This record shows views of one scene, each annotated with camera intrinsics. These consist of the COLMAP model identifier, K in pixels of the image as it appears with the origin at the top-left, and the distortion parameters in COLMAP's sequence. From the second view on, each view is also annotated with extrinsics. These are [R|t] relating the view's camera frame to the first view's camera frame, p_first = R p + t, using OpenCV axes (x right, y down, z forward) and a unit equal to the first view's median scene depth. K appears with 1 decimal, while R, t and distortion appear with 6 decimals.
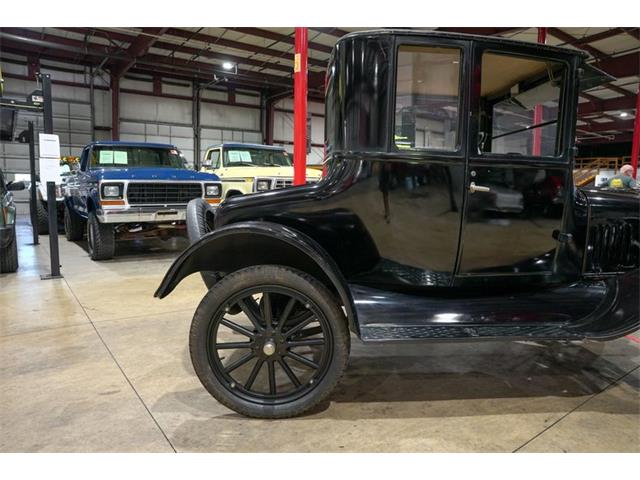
lens RADIAL K [[438.7, 0, 319.5], [0, 438.7, 238.5], [0, 0, 1]] dist [-0.123378, 0.089310]
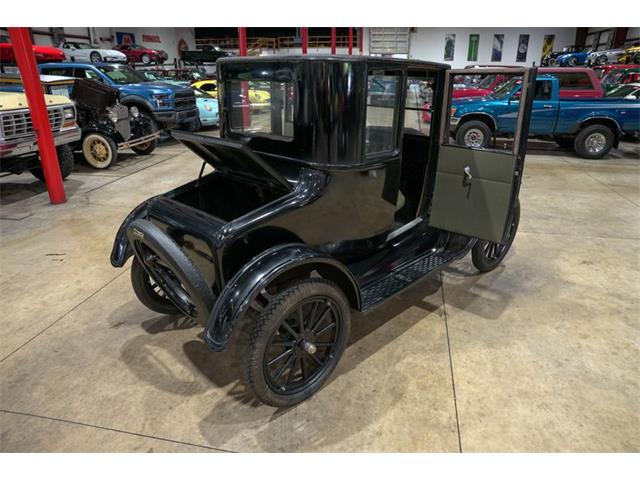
lens RADIAL K [[438.7, 0, 321.1], [0, 438.7, 240.5], [0, 0, 1]] dist [-0.123378, 0.089310]
pose [[0.739737, -0.267396, 0.617486, -0.244557], [0.087340, 0.948046, 0.305909, -0.126002], [-0.667204, -0.172361, 0.724659, 0.055760]]
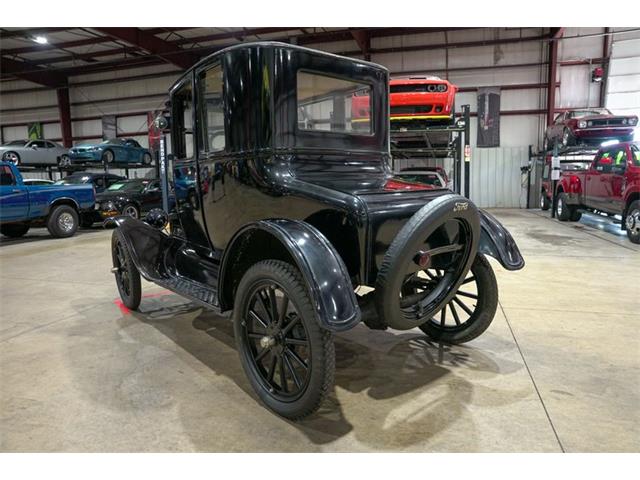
lens RADIAL K [[438.7, 0, 318.2], [0, 438.7, 238.0], [0, 0, 1]] dist [-0.123378, 0.089310]
pose [[-0.607454, -0.104886, 0.787400, -0.328334], [0.095502, 0.974411, 0.203474, -0.086515], [-0.788593, 0.198800, -0.581893, 0.720625]]
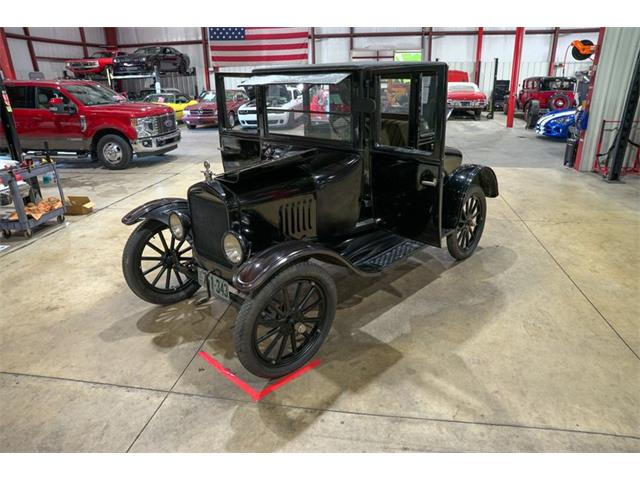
lens RADIAL K [[438.7, 0, 323.6], [0, 438.7, 241.9], [0, 0, 1]] dist [-0.123378, 0.089310]
pose [[-0.711643, 0.250760, -0.656265, 0.588134], [-0.069234, 0.904551, 0.420706, -0.194275], [0.699122, 0.344828, -0.626356, 0.850738]]
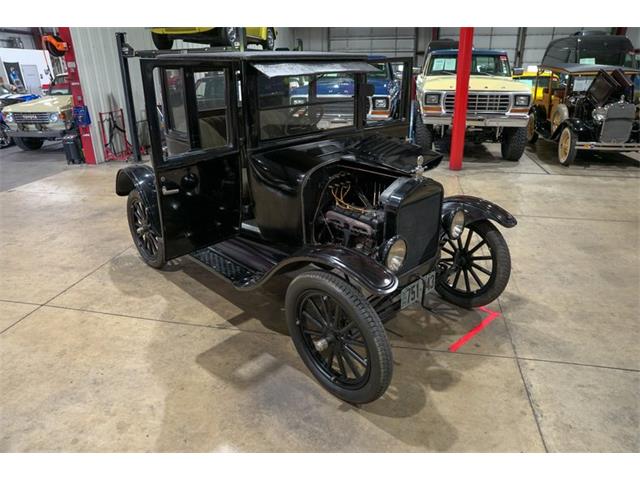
lens RADIAL K [[438.7, 0, 321.9], [0, 438.7, 230.9], [0, 0, 1]] dist [-0.123378, 0.089310]
pose [[0.668915, 0.248481, -0.700578, 0.601078], [-0.058746, 0.957199, 0.283408, -0.117449], [0.741014, -0.148420, 0.654882, 0.103982]]
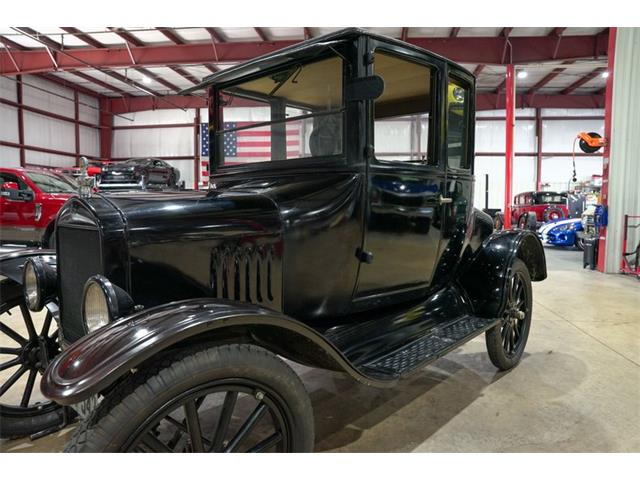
lens RADIAL K [[438.7, 0, 322.2], [0, 438.7, 240.0], [0, 0, 1]] dist [-0.123378, 0.089310]
pose [[-0.698663, 0.039320, -0.714370, 0.438319], [-0.091152, 0.985460, 0.143389, -0.073487], [0.709621, 0.165296, -0.684920, 0.727393]]
